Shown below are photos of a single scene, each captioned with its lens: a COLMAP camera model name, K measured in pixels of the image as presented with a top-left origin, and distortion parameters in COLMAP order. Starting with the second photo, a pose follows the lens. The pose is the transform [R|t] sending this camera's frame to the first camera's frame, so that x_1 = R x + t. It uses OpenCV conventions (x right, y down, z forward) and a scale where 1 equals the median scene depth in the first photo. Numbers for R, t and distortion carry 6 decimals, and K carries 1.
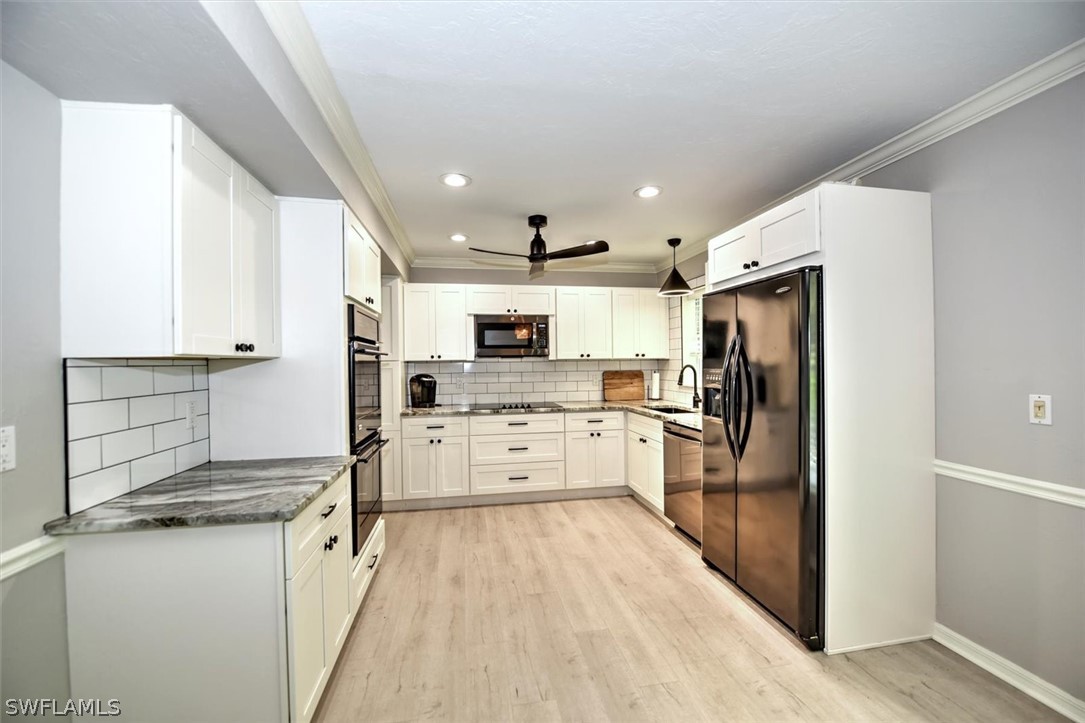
lens RADIAL K [[477.9, 0, 561.4], [0, 477.9, 352.0], [0, 0, 1]] dist [-0.029535, -0.002033]
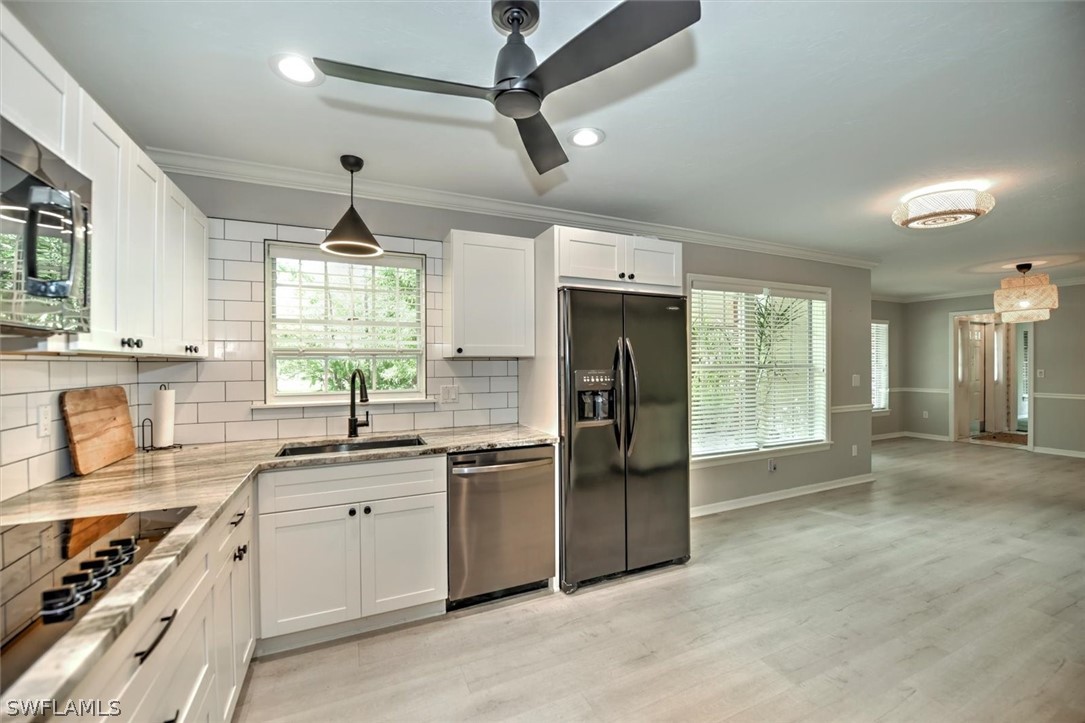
lens RADIAL K [[445.2, 0, 508.2], [0, 445.2, 358.2], [0, 0, 1]] dist [-0.021255, -0.000338]
pose [[-0.228681, 0.022441, 0.973243, -0.415229], [-0.015095, 0.999532, -0.026594, 0.031768], [-0.973384, -0.020773, -0.228235, 1.132891]]
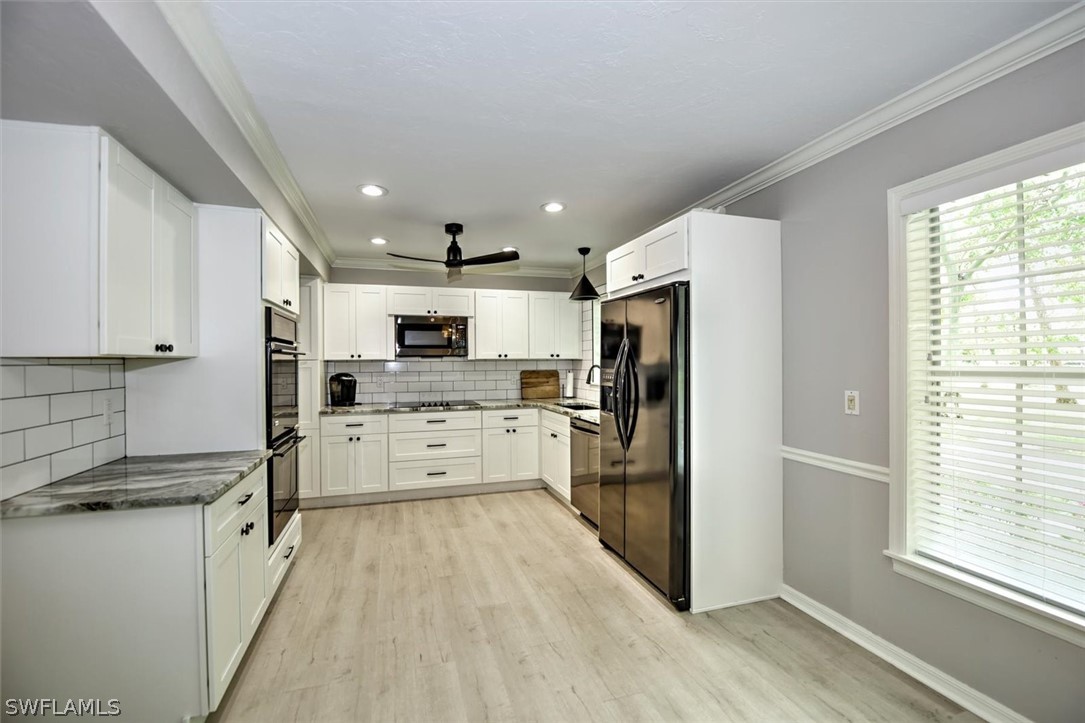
lens RADIAL K [[477.9, 0, 540.8], [0, 477.9, 350.0], [0, 0, 1]] dist [-0.029535, -0.002033]
pose [[0.994635, 0.006406, 0.103252, 0.034652], [-0.006097, 0.999976, -0.003314, -0.003177], [-0.103271, 0.002667, 0.994650, -0.073388]]
